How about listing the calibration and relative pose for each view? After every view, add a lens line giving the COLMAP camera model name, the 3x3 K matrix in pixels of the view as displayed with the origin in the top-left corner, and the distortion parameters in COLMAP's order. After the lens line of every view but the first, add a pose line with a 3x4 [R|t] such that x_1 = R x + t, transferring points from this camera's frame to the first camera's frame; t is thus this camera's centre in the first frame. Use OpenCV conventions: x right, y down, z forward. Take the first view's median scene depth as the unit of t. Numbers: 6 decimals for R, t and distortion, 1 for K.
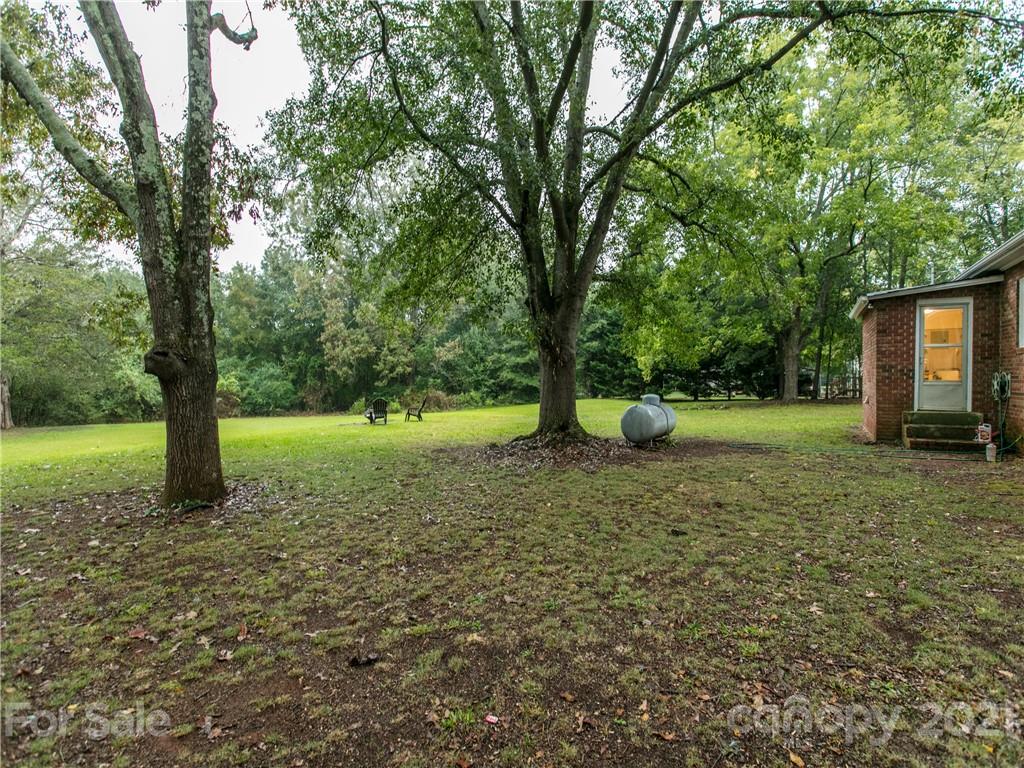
lens RADIAL K [[514.4, 0, 510.5], [0, 514.4, 379.5], [0, 0, 1]] dist [0.003445, 0.000228]
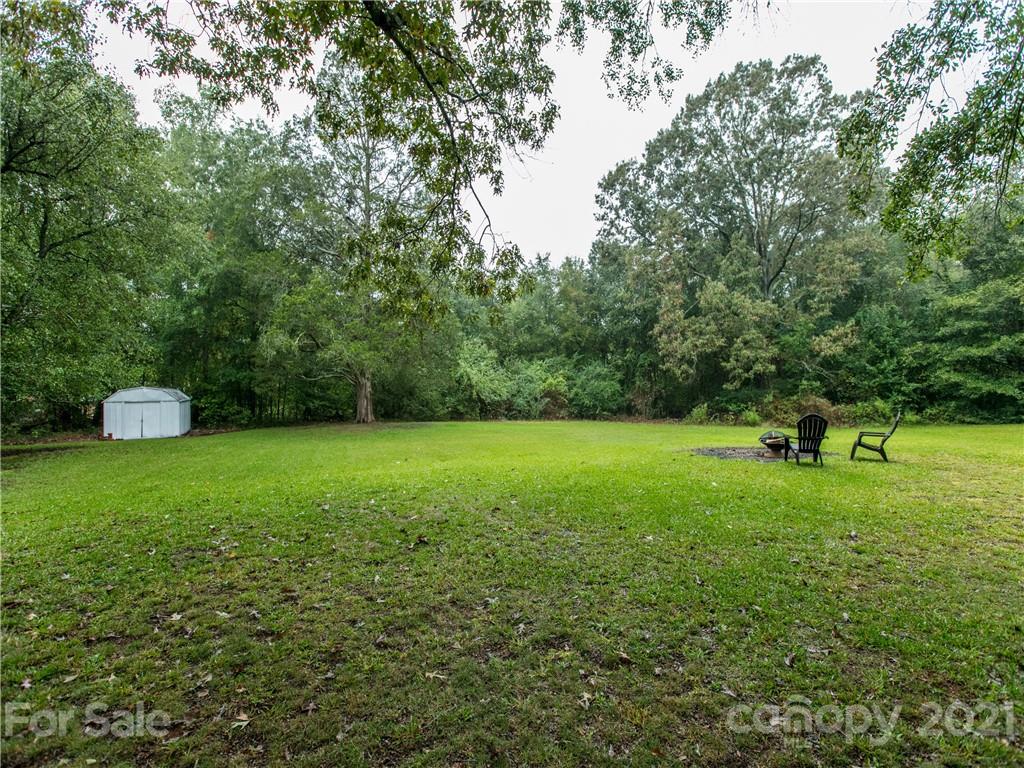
lens RADIAL K [[514.4, 0, 513.3], [0, 514.4, 380.9], [0, 0, 1]] dist [0.003445, 0.000228]
pose [[0.832113, 0.012916, -0.554455, -0.094169], [-0.013705, 0.999902, 0.002725, 0.002460], [0.554436, 0.005332, 0.832209, 0.176786]]
